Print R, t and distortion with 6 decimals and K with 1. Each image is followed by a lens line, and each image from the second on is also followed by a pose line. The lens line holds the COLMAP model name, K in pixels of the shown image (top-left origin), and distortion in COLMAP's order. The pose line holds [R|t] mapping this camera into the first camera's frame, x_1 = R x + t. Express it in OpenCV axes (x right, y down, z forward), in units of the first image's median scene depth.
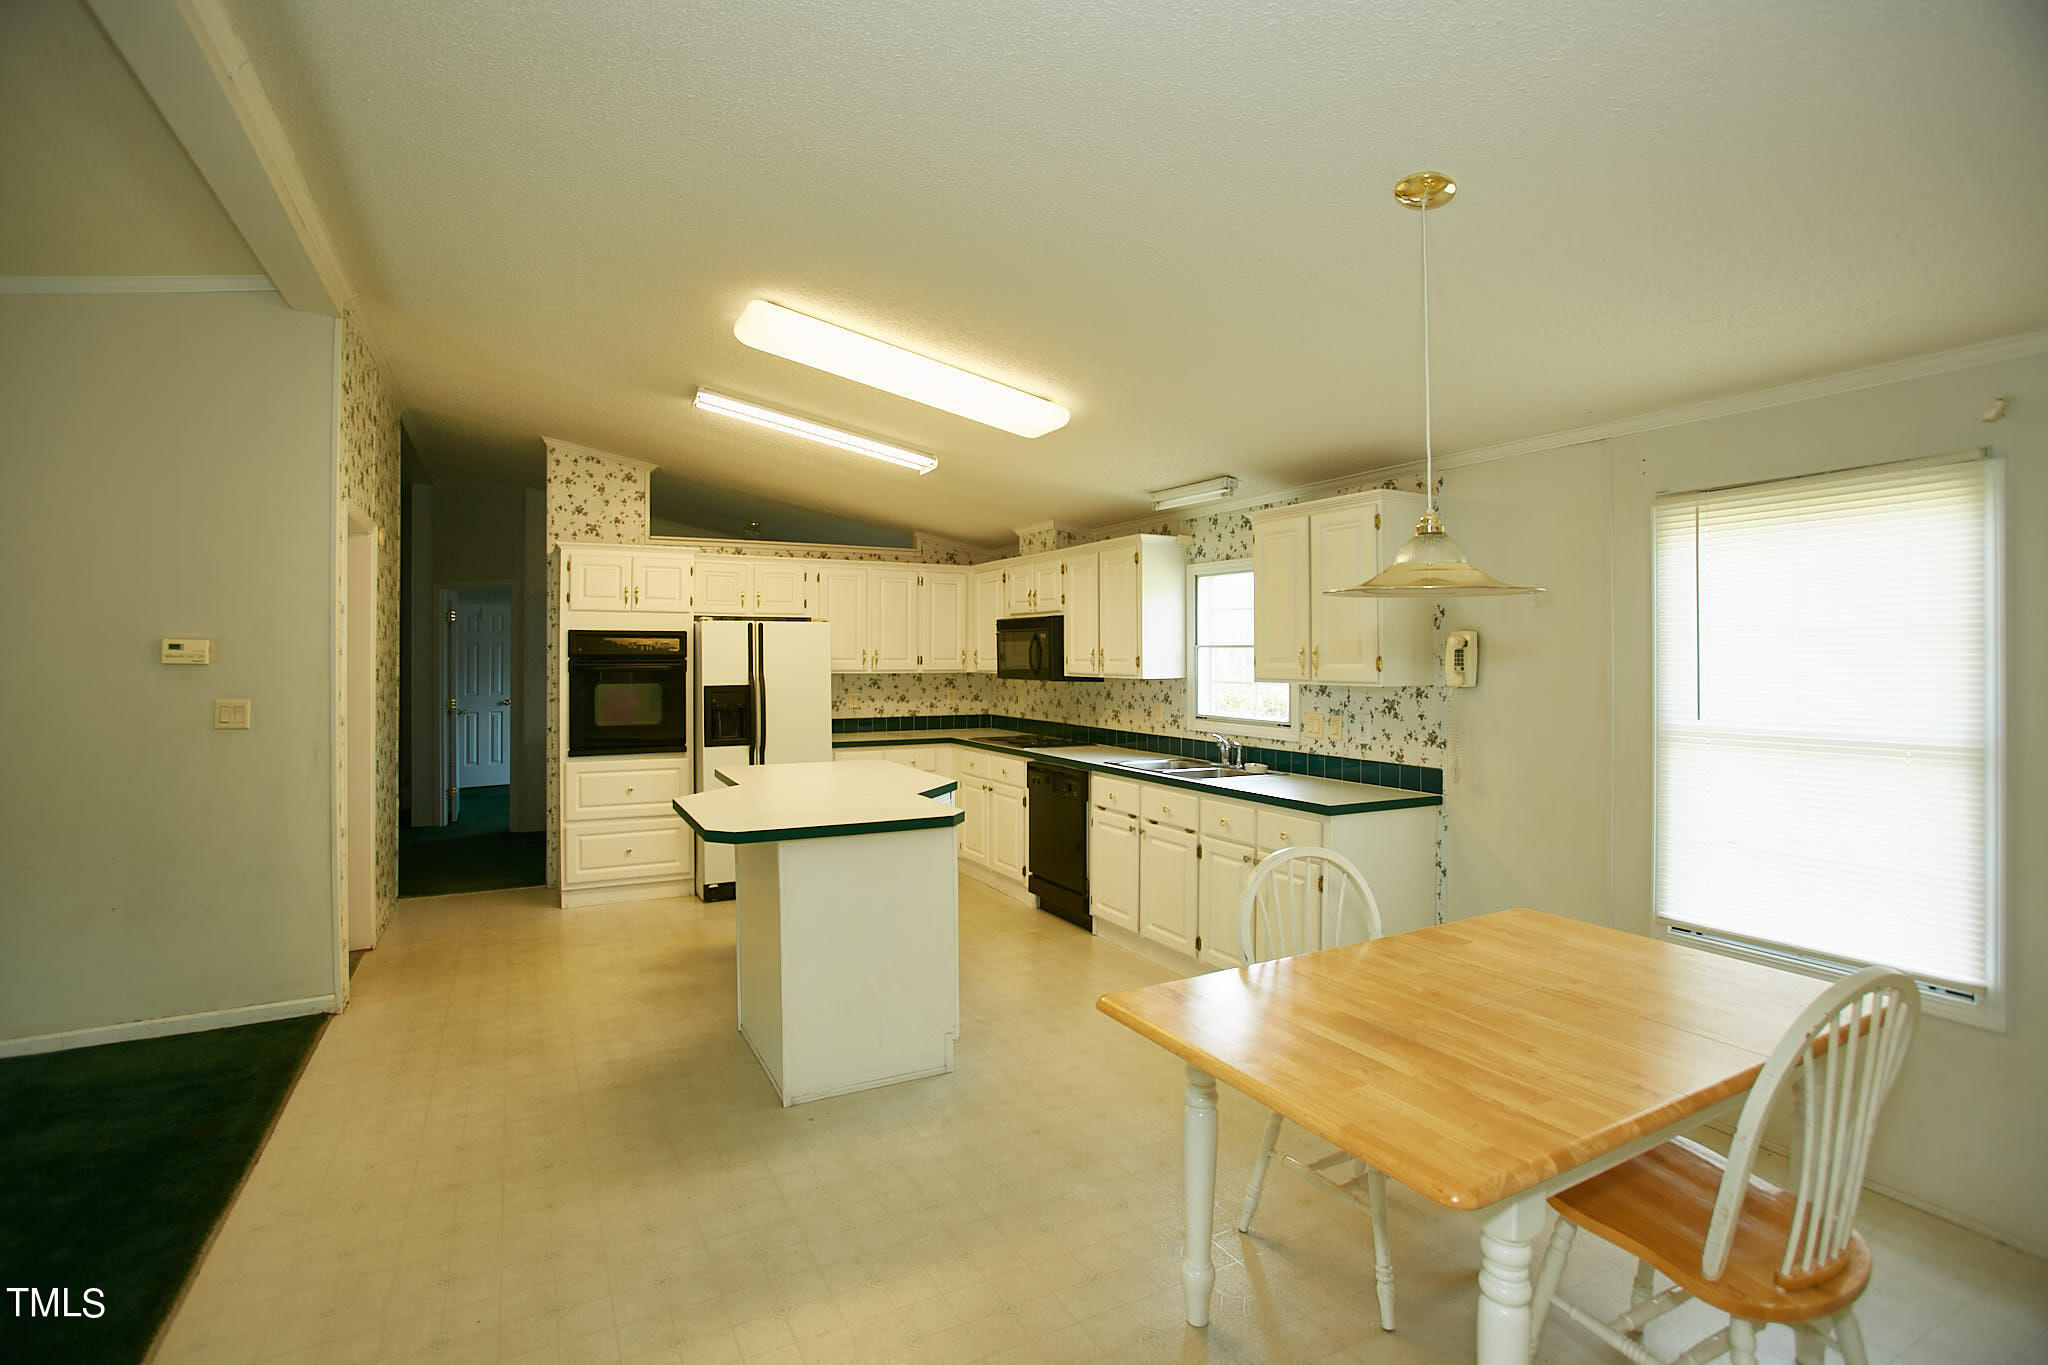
lens RADIAL K [[973.1, 0, 1014.5], [0, 973.1, 636.3], [0, 0, 1]] dist [-0.082977, 0.029793]
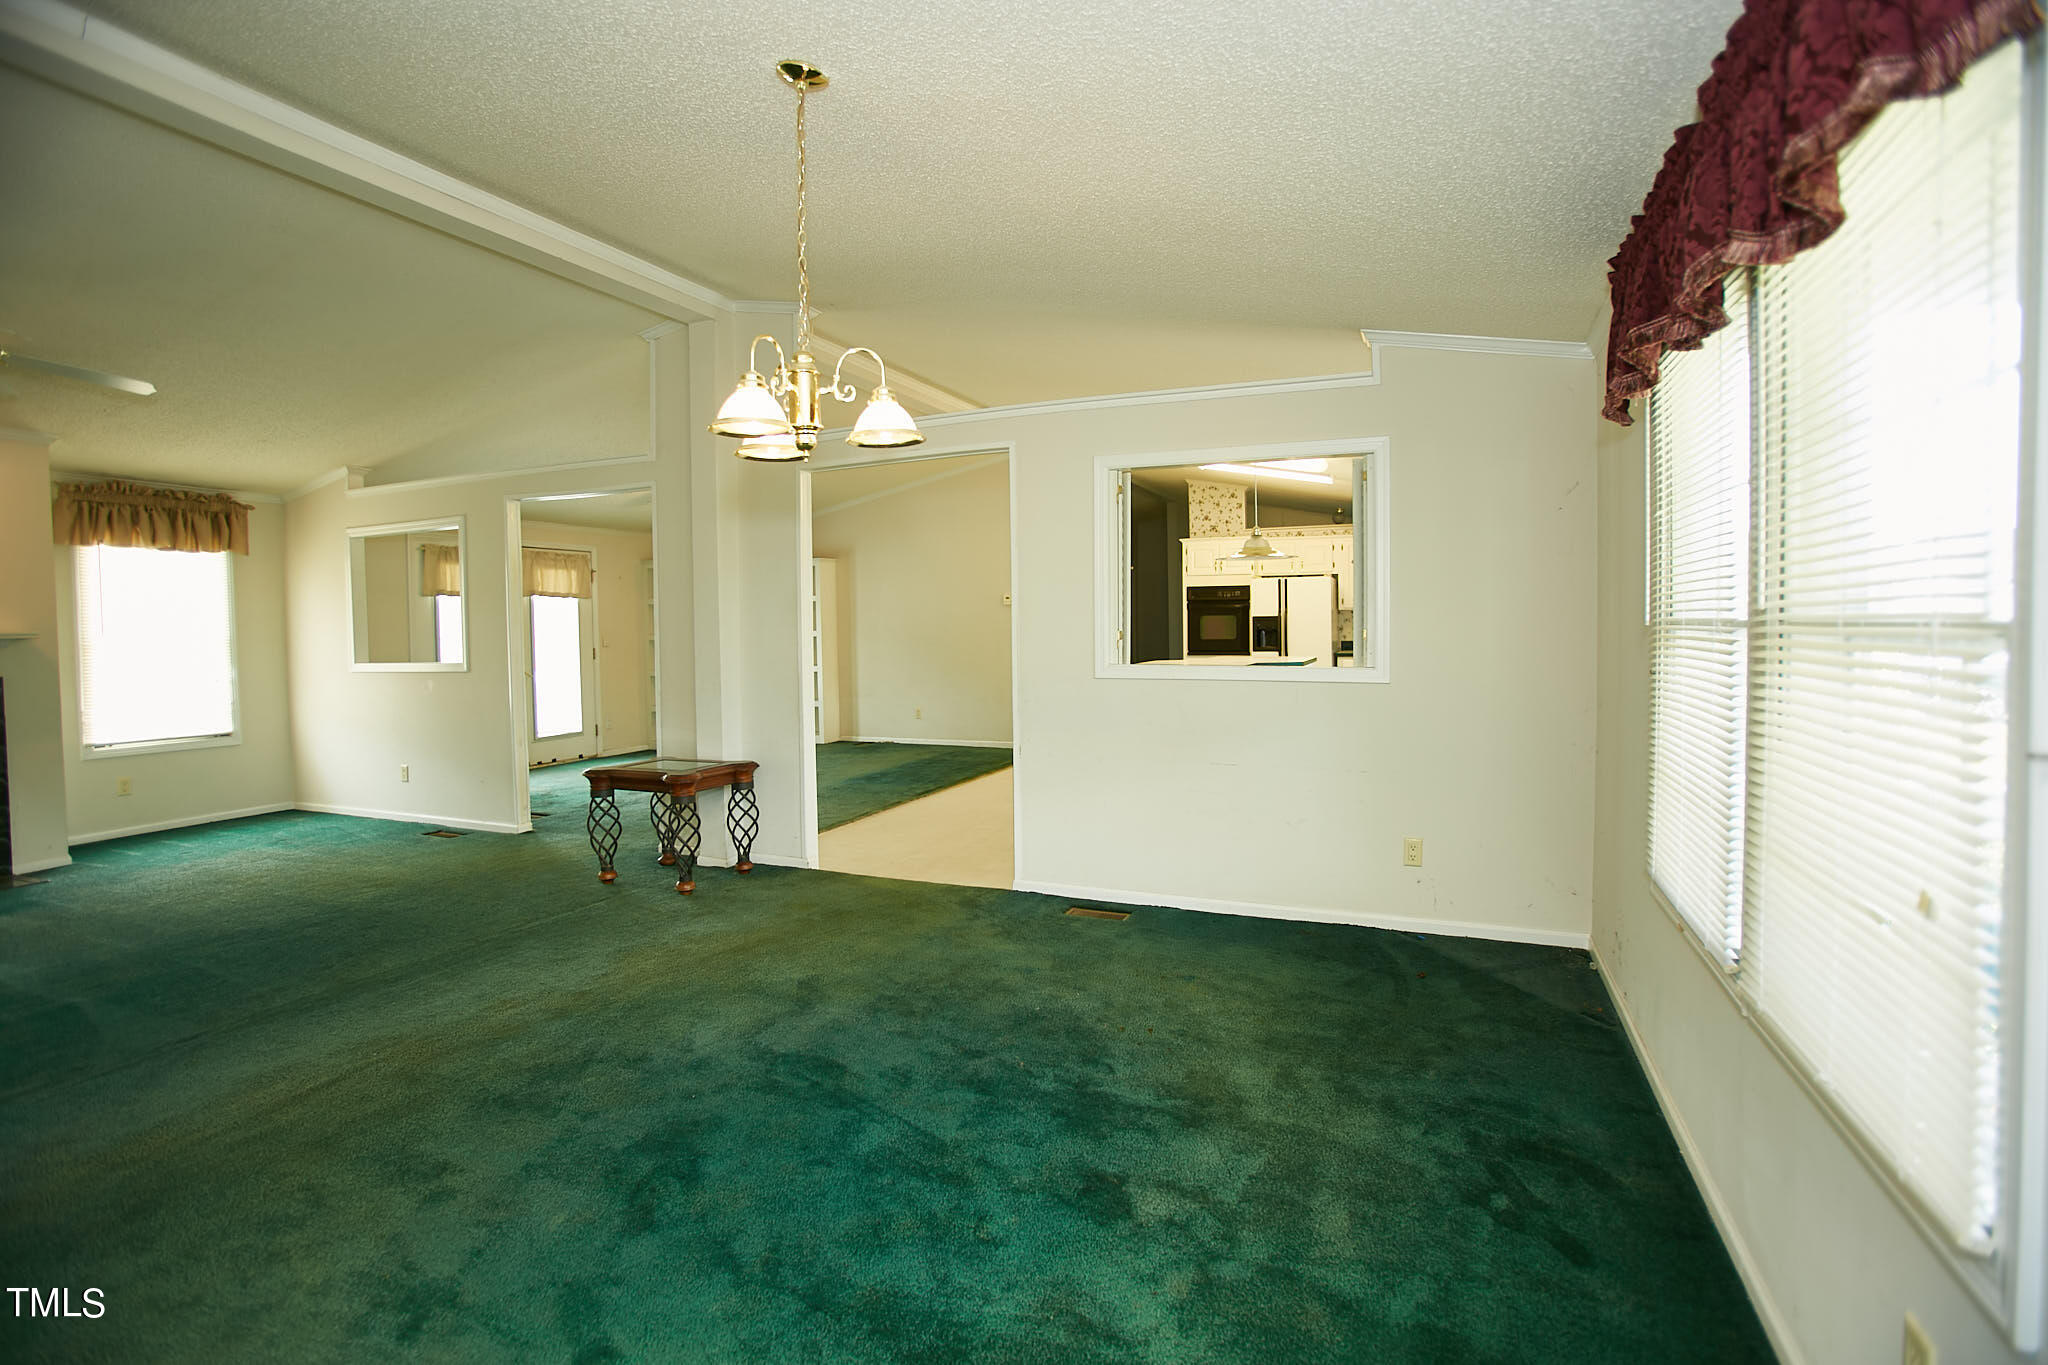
lens RADIAL K [[970.1, 0, 1021.3], [0, 970.1, 648.0], [0, 0, 1]] dist [-0.069924, 0.031311]
pose [[0.621021, 0.010812, -0.783719, 0.859105], [0.029685, 0.998863, 0.037303, 0.034146], [0.783232, -0.046431, 0.619994, -0.437225]]
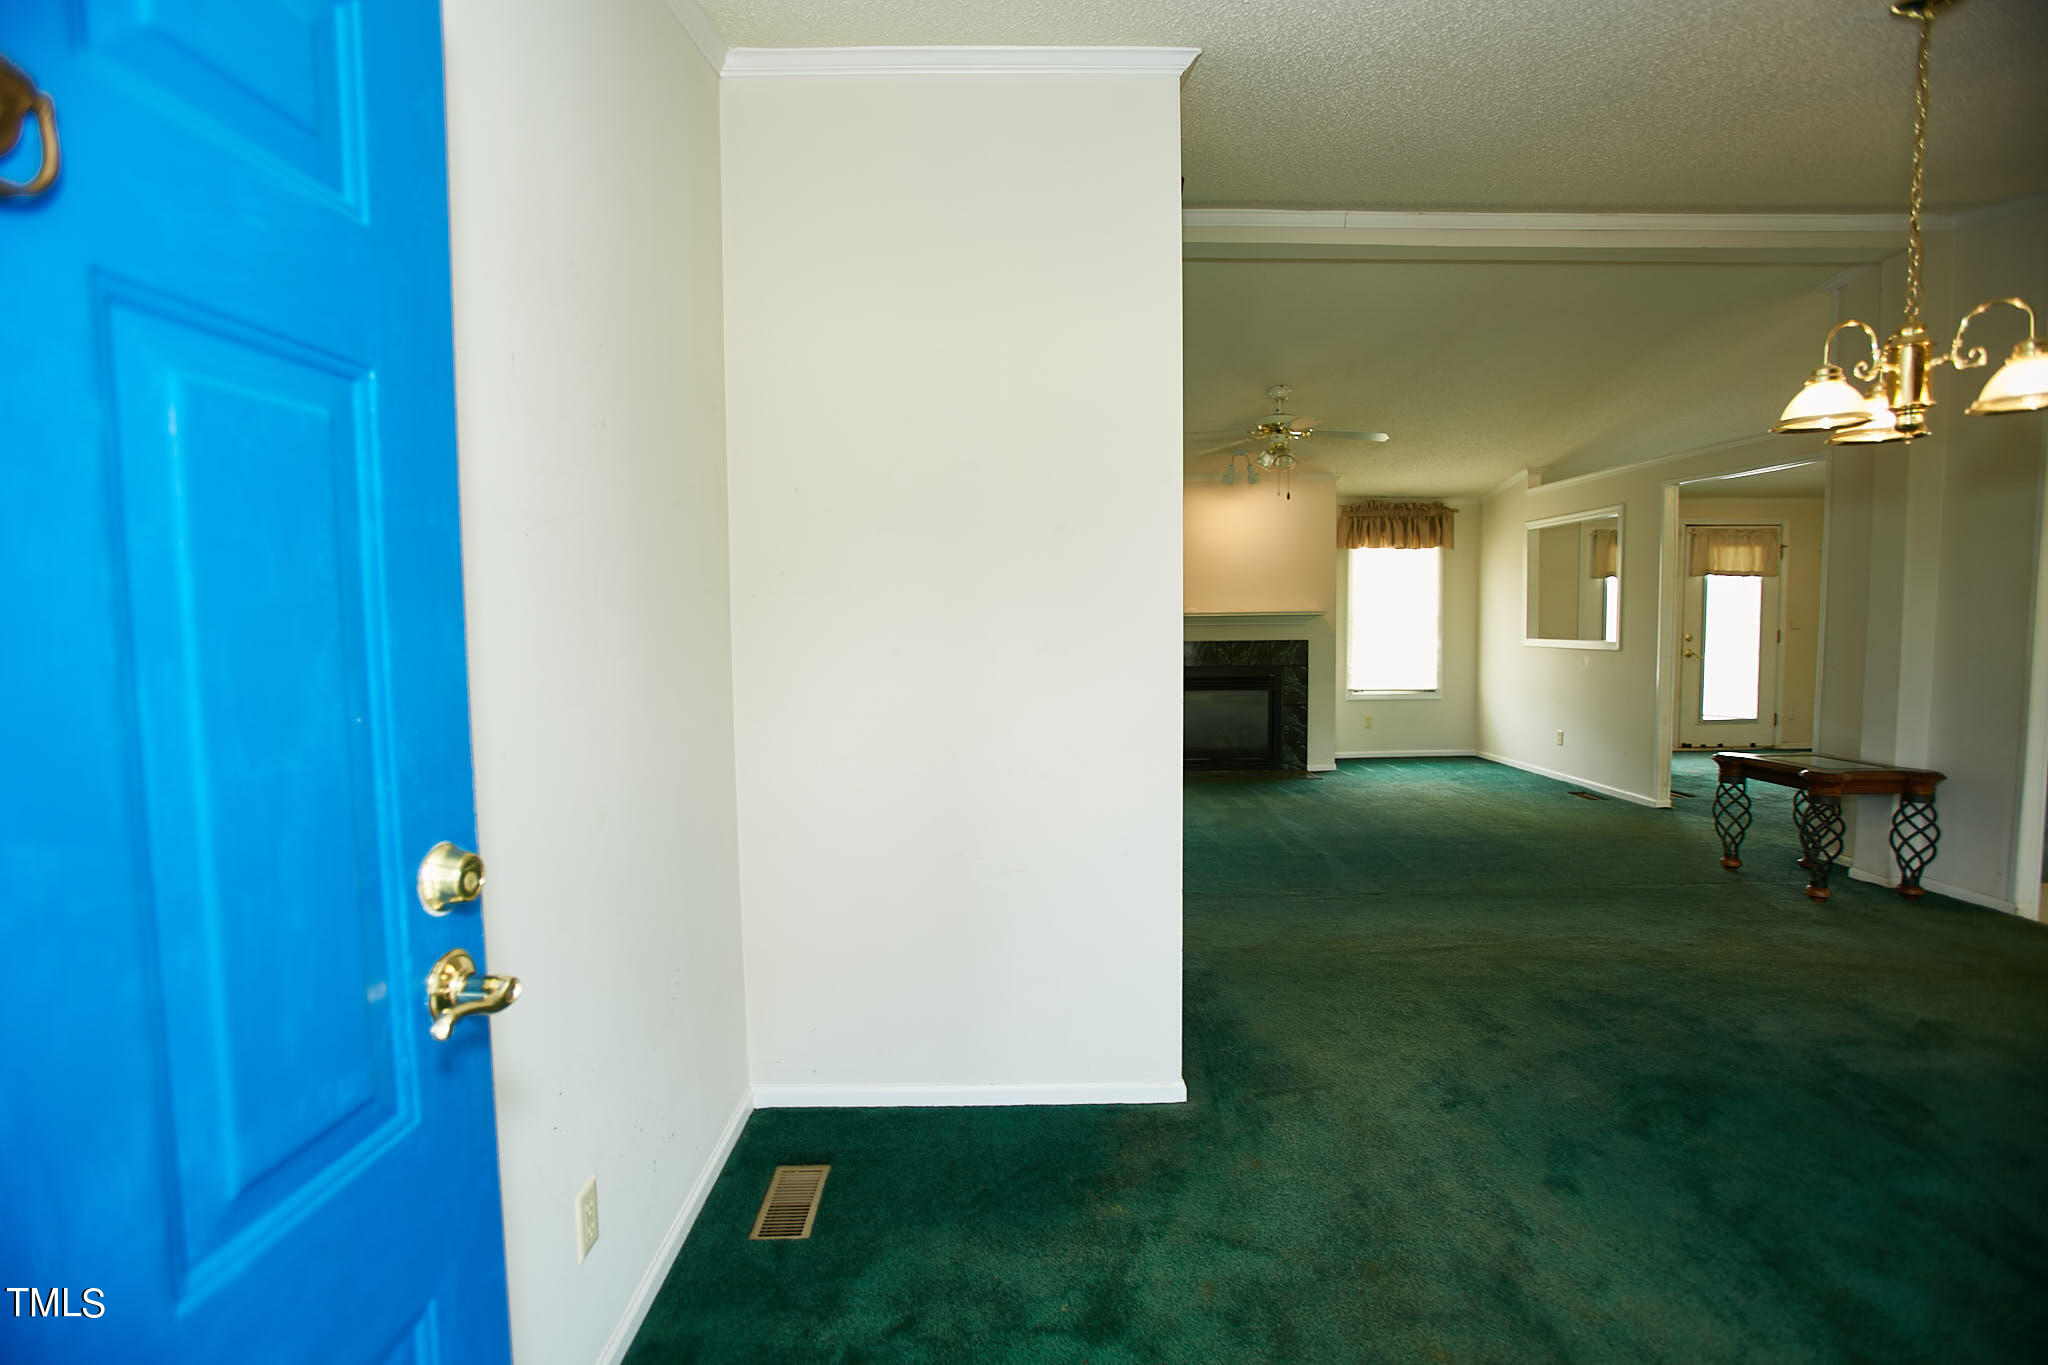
lens RADIAL K [[956.3, 0, 1024.0], [0, 956.3, 682.5], [0, 0, 1]] dist [-0.061908, 0.027071]
pose [[-0.449114, 0.069660, -0.890755, 0.978764], [0.028496, 0.997566, 0.063645, 0.027680], [0.893020, 0.003202, -0.450006, -0.393695]]
